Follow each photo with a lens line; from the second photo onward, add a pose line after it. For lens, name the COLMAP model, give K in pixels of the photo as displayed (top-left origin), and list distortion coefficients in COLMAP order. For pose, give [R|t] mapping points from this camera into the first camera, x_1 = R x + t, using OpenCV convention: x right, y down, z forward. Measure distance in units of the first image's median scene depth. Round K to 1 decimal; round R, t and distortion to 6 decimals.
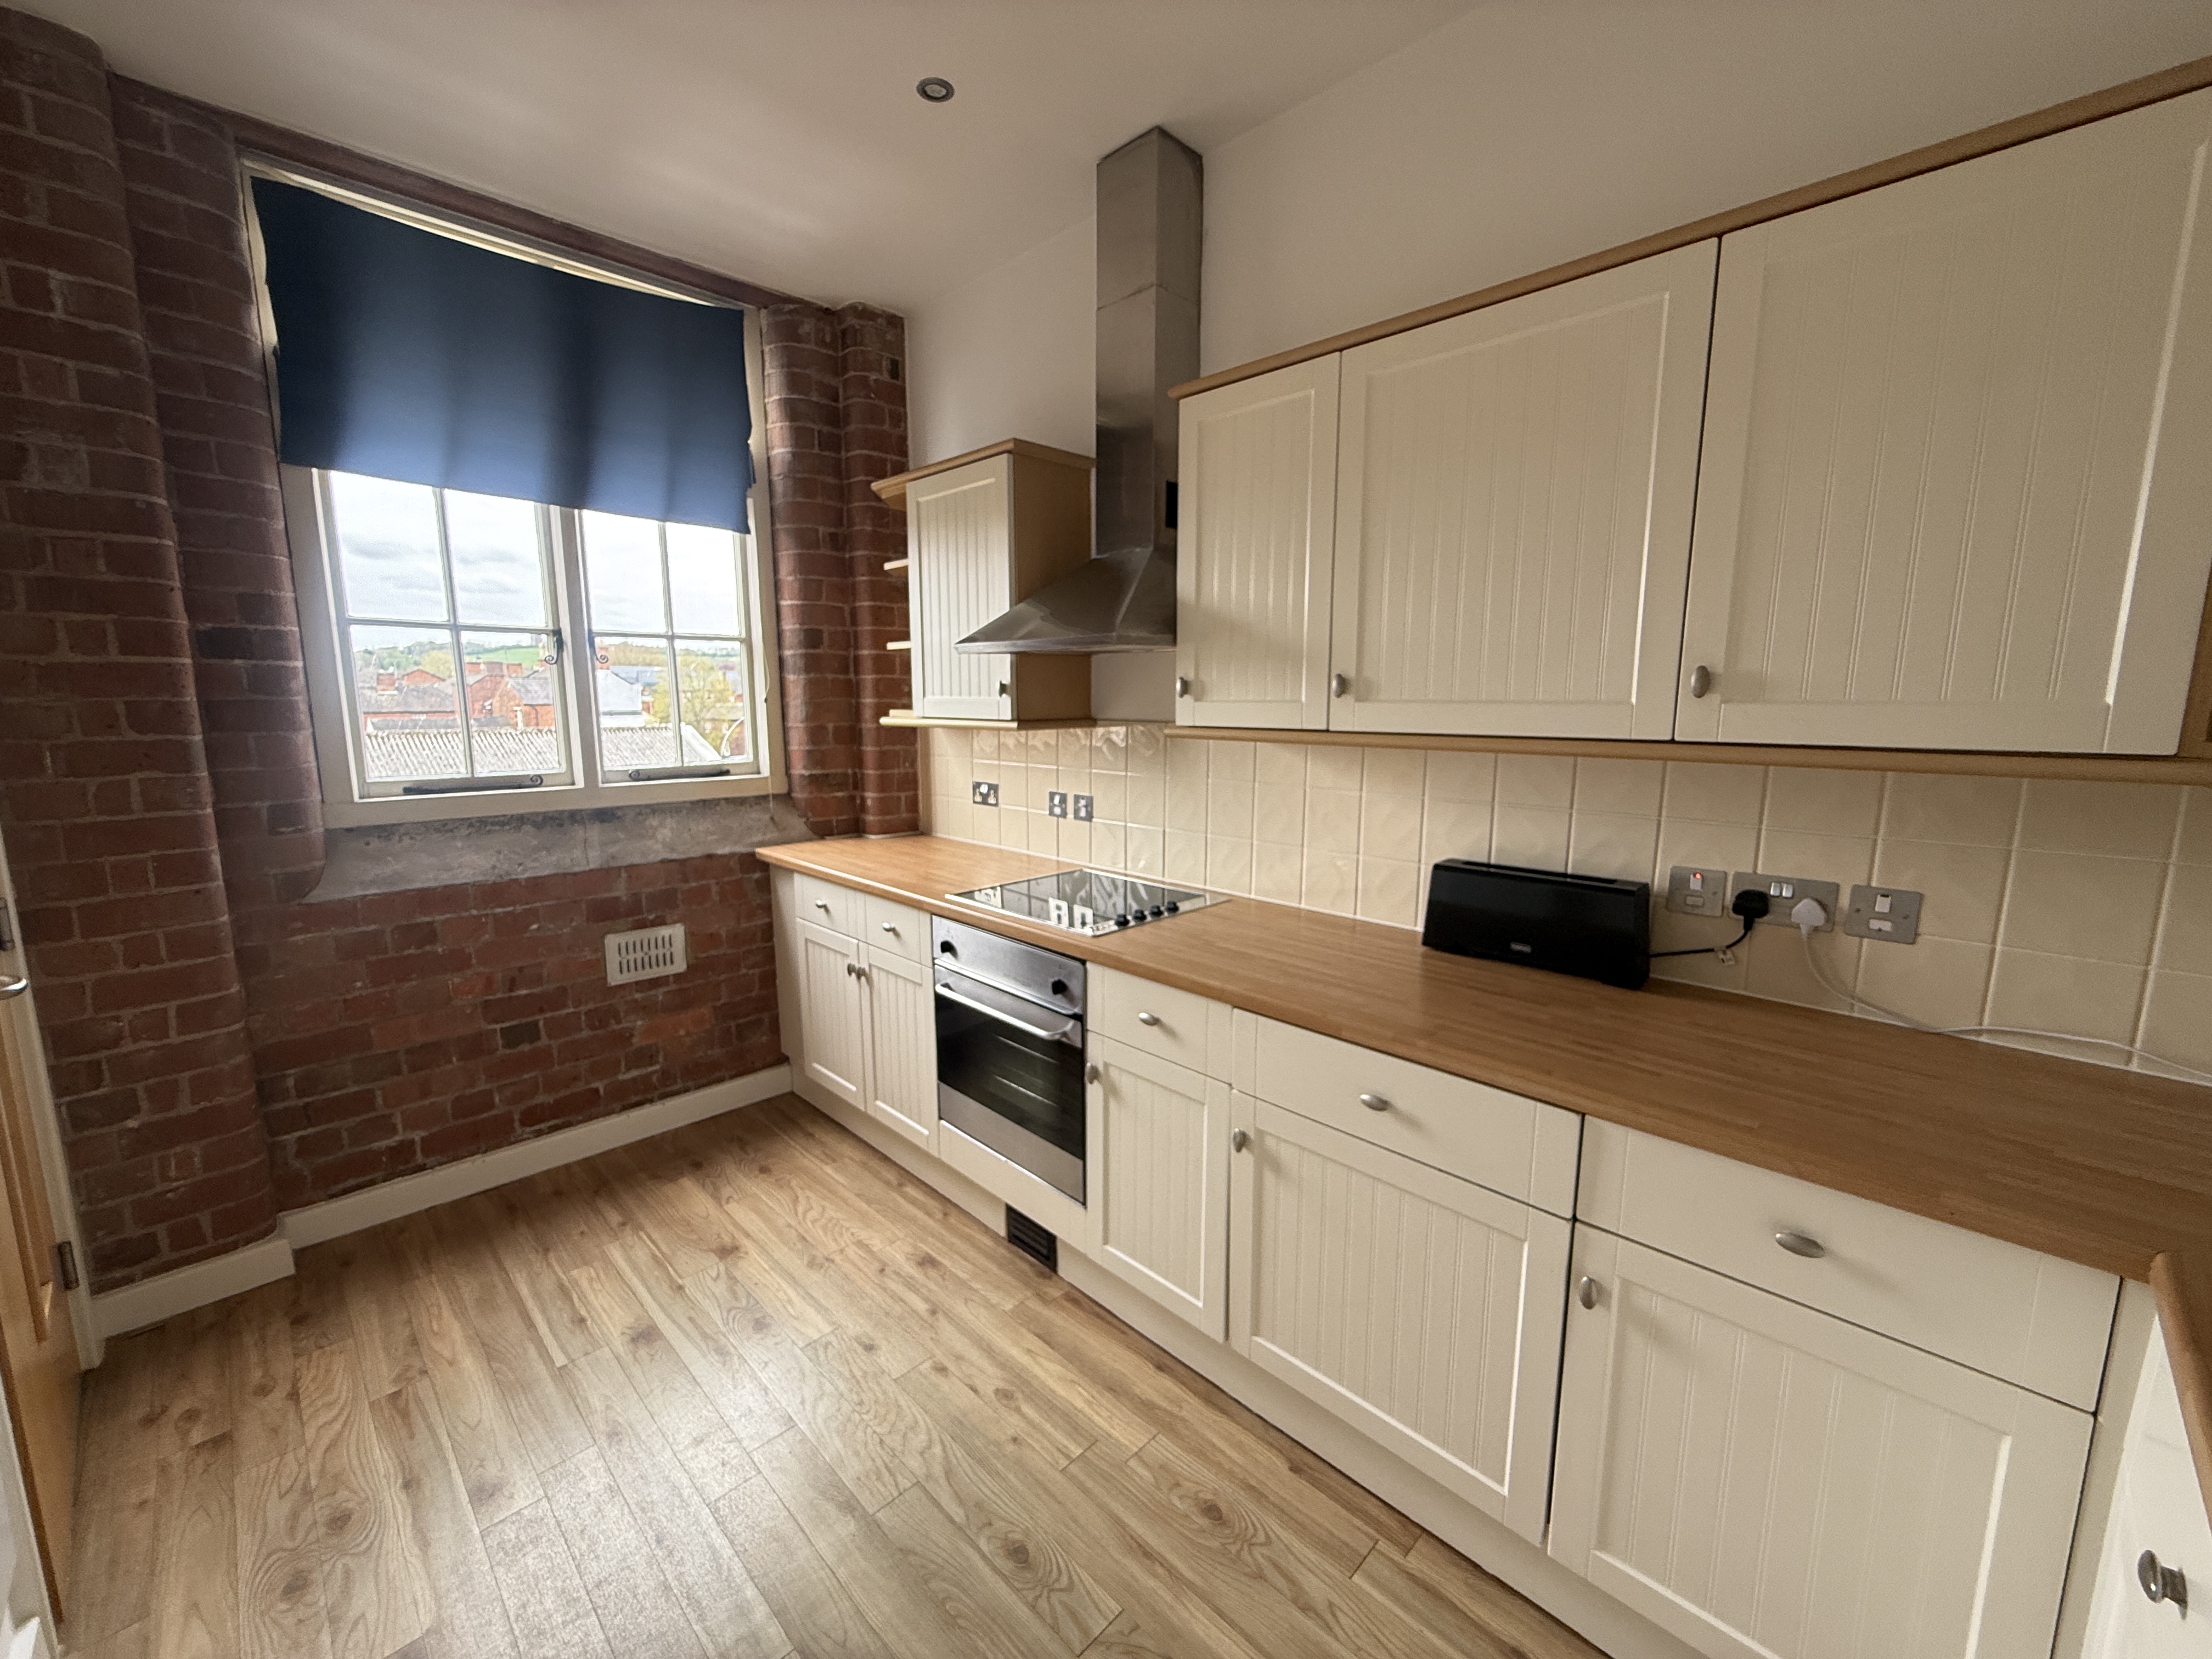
lens RADIAL K [[892.2, 0, 1103.3], [0, 892.2, 831.5], [0, 0, 1]] dist [-0.001608, -0.000006]
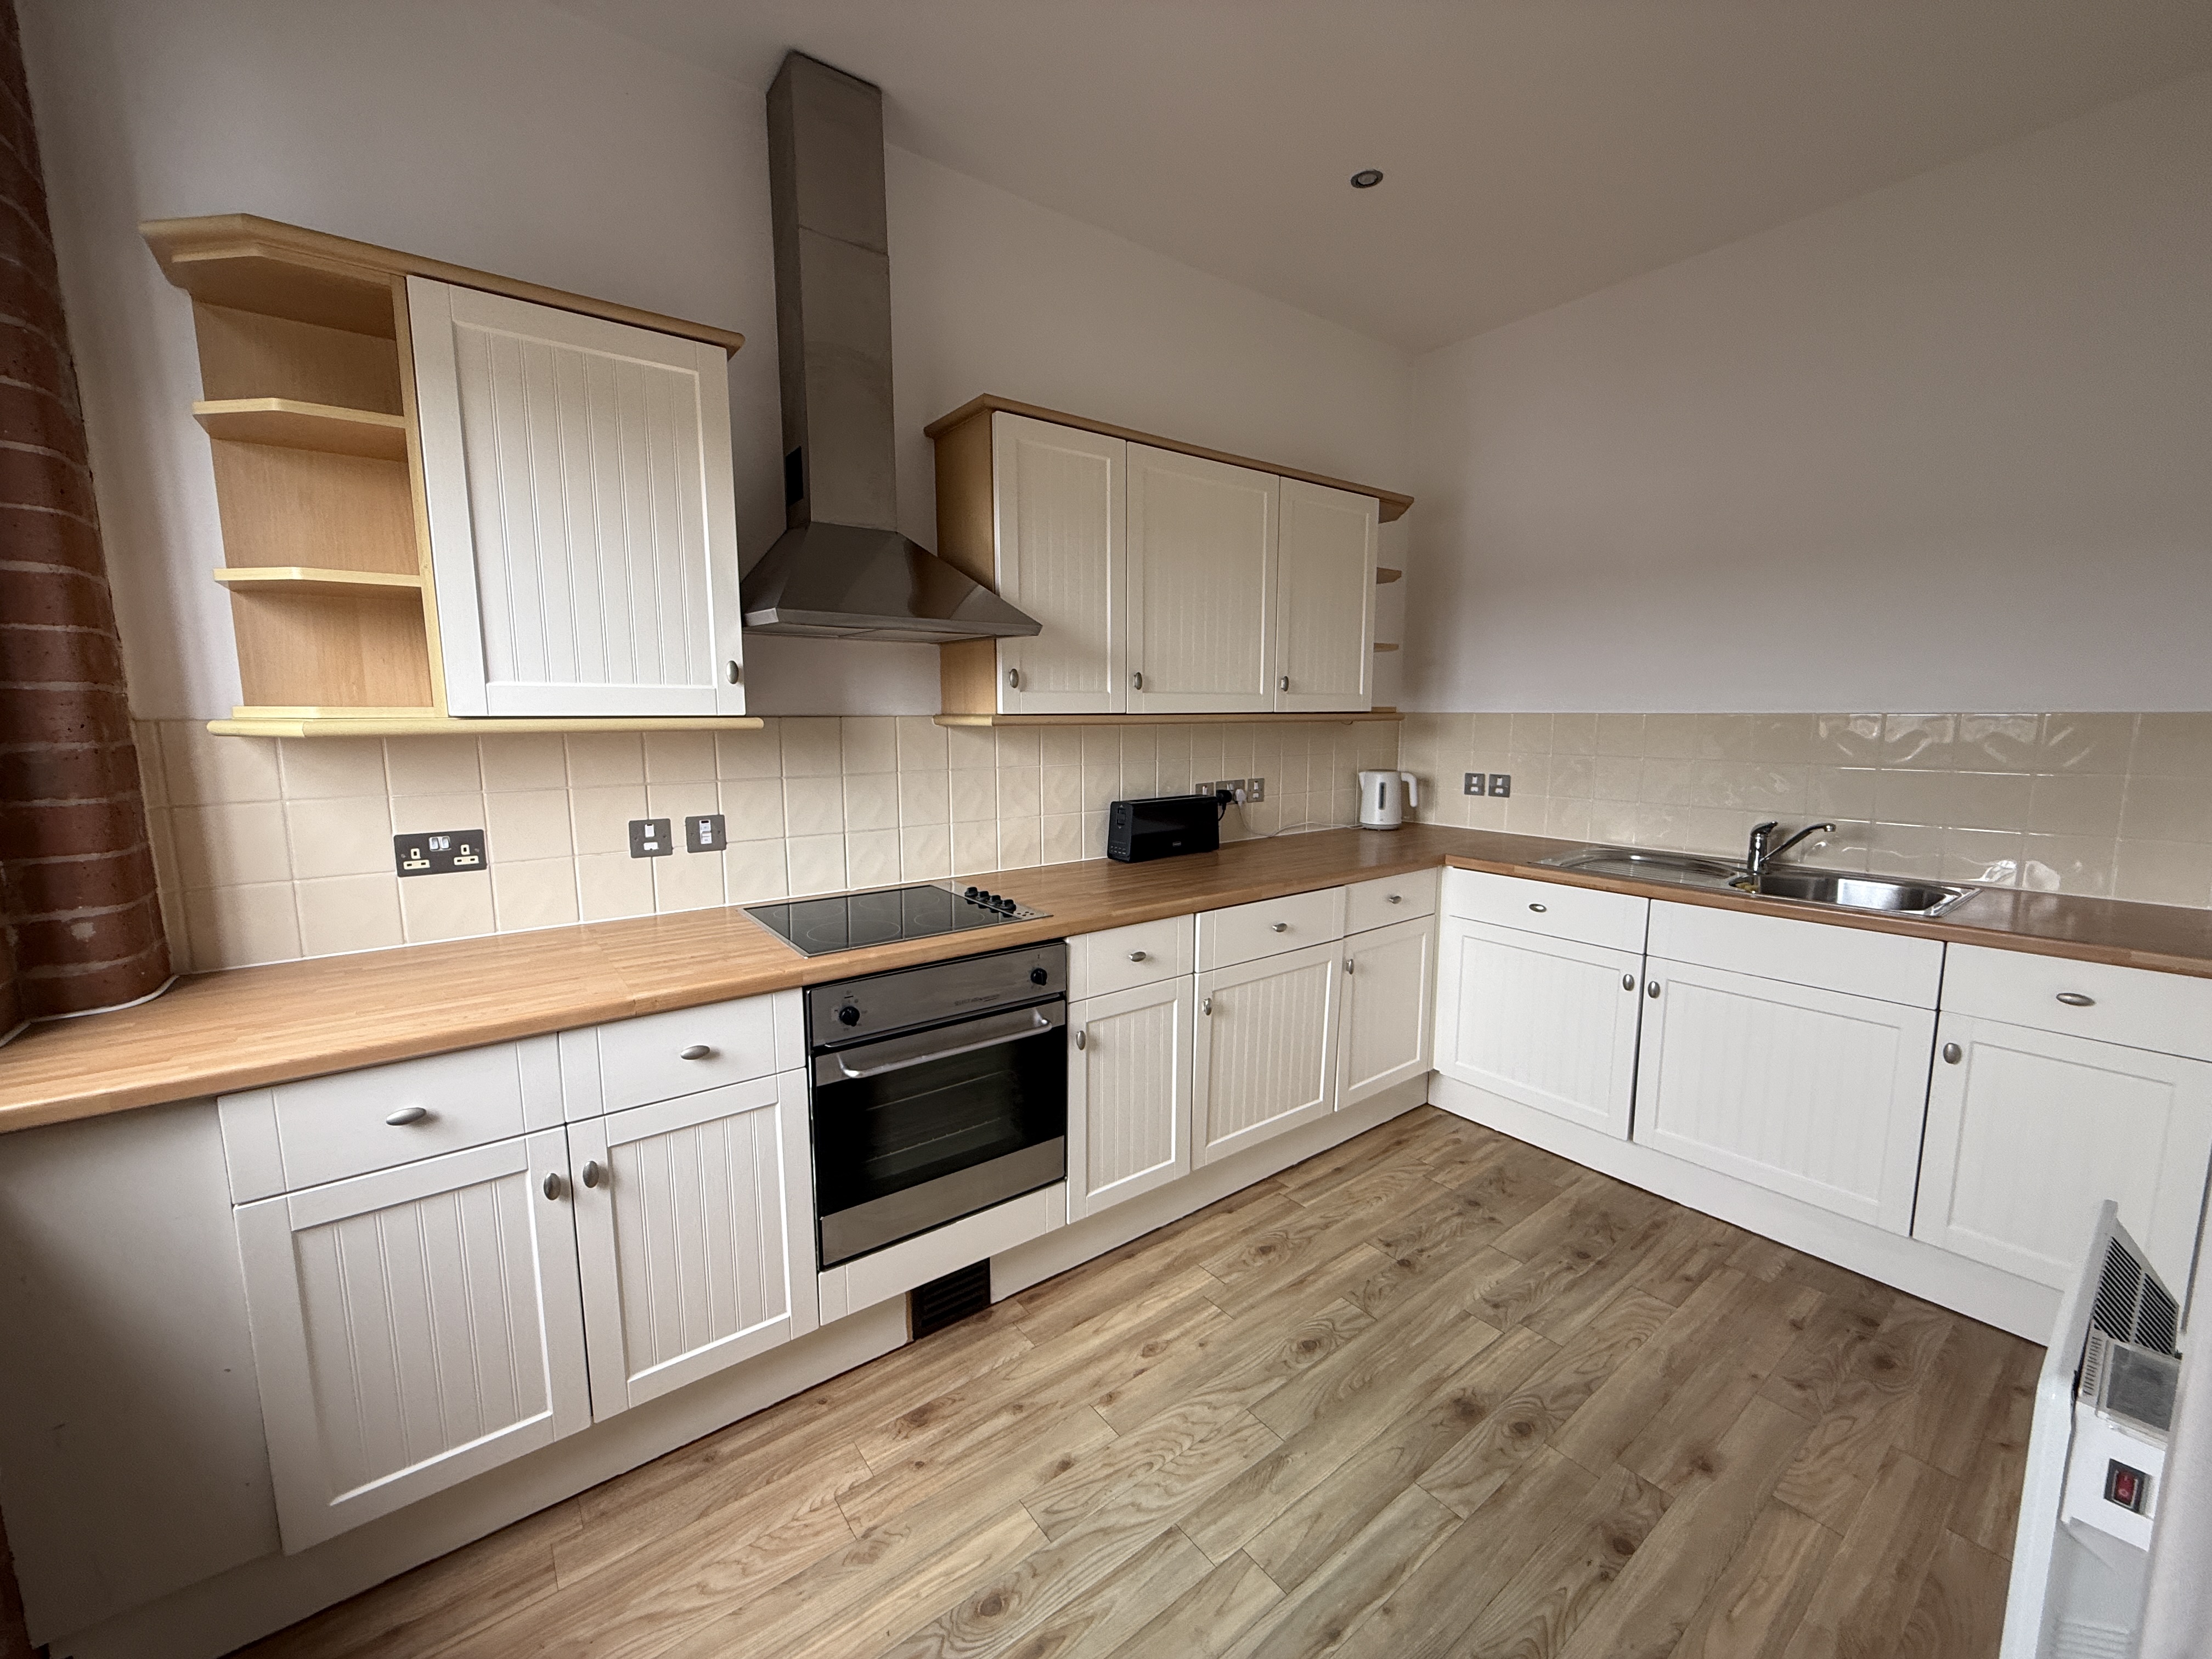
lens RADIAL K [[879.3, 0, 1110.1], [0, 879.3, 829.1], [0, 0, 1]] dist [-0.000249, 0.000005]
pose [[0.127137, -0.135258, 0.982620, -1.027767], [0.151742, 0.981650, 0.115491, -0.092694], [-0.980209, 0.134421, 0.145329, 0.798850]]
